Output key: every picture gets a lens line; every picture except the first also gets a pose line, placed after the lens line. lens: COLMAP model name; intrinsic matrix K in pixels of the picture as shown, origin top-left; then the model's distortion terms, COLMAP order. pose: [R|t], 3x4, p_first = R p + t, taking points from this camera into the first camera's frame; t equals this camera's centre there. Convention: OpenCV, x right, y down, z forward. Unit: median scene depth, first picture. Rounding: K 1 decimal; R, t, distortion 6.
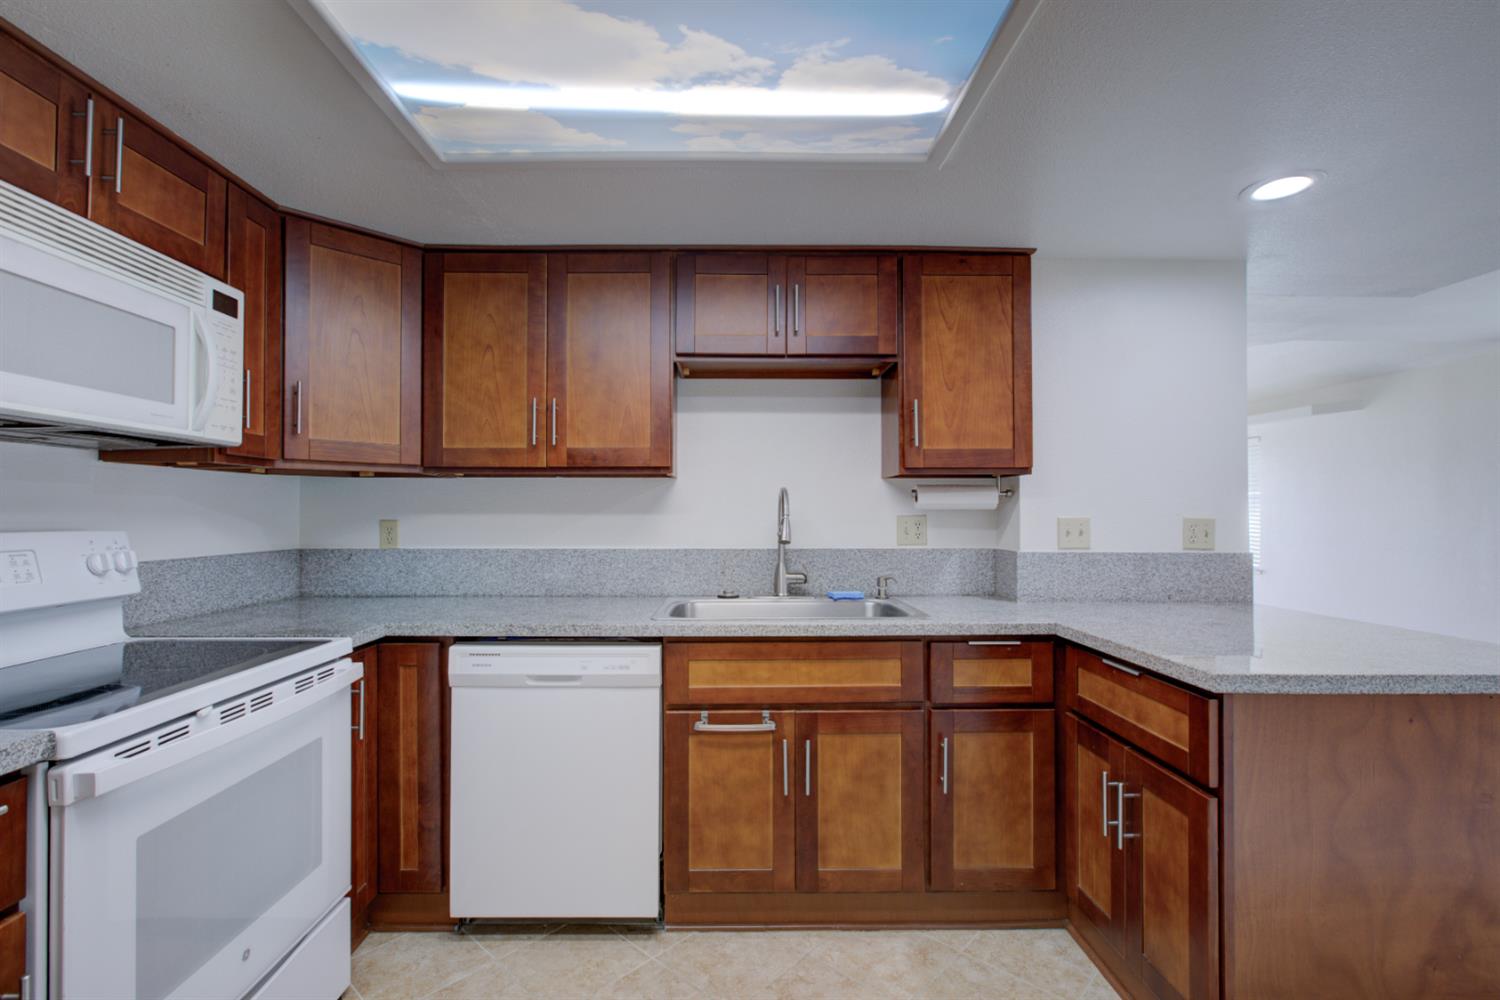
lens RADIAL K [[687.3, 0, 745.2], [0, 687.3, 508.4], [0, 0, 1]] dist [-0.007759, 0.001518]
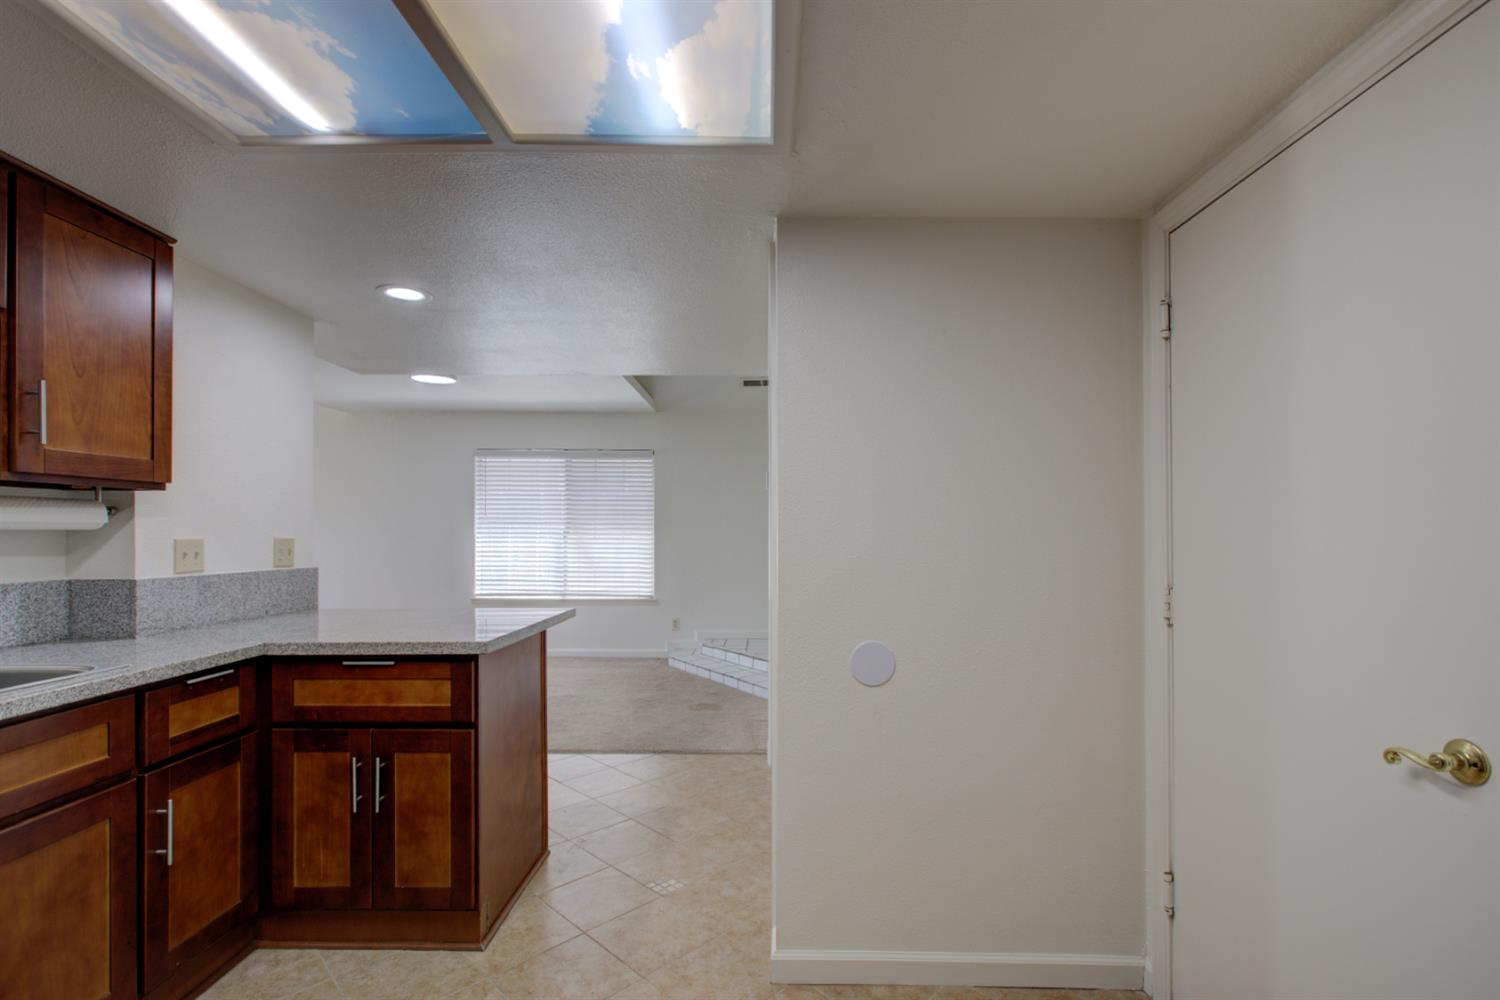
lens RADIAL K [[687.3, 0, 758.4], [0, 687.3, 529.4], [0, 0, 1]] dist [-0.007759, 0.001518]
pose [[0.024472, 0.003953, 0.999693, -0.525870], [-0.004259, 0.999984, -0.003850, 0.000813], [-0.999691, -0.004164, 0.024488, 0.248118]]
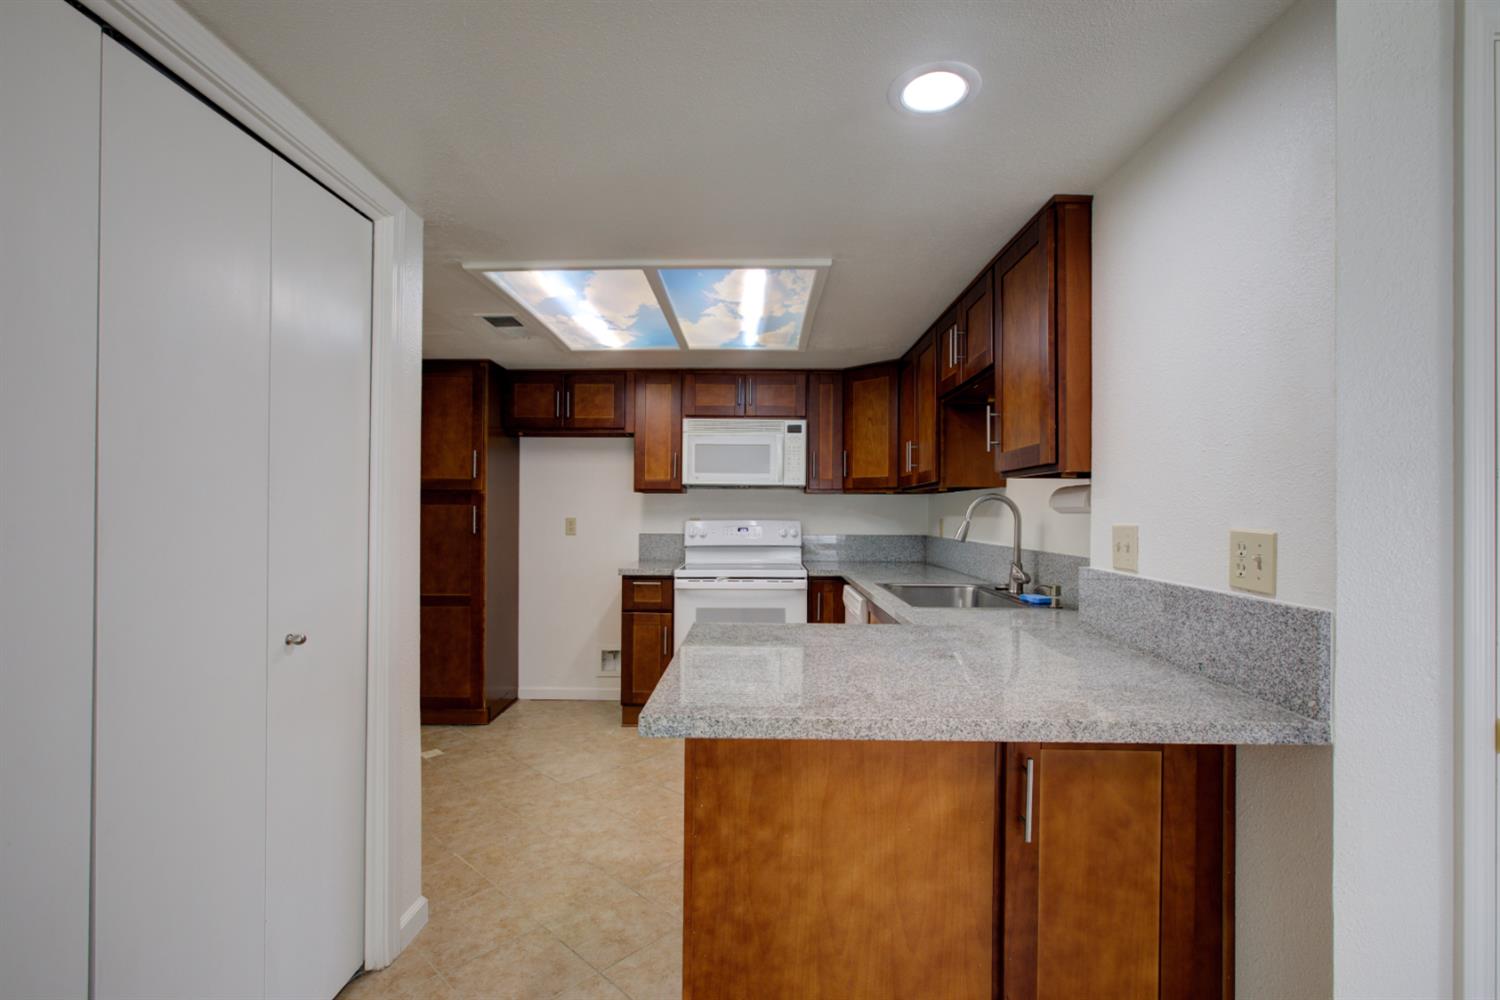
lens RADIAL K [[687.3, 0, 750.8], [0, 687.3, 506.3], [0, 0, 1]] dist [-0.007759, 0.001518]
pose [[-0.018558, -0.007714, -0.999798, 1.460615], [-0.001534, 0.999969, -0.007687, -0.001249], [0.999827, 0.001391, -0.018569, 0.762381]]
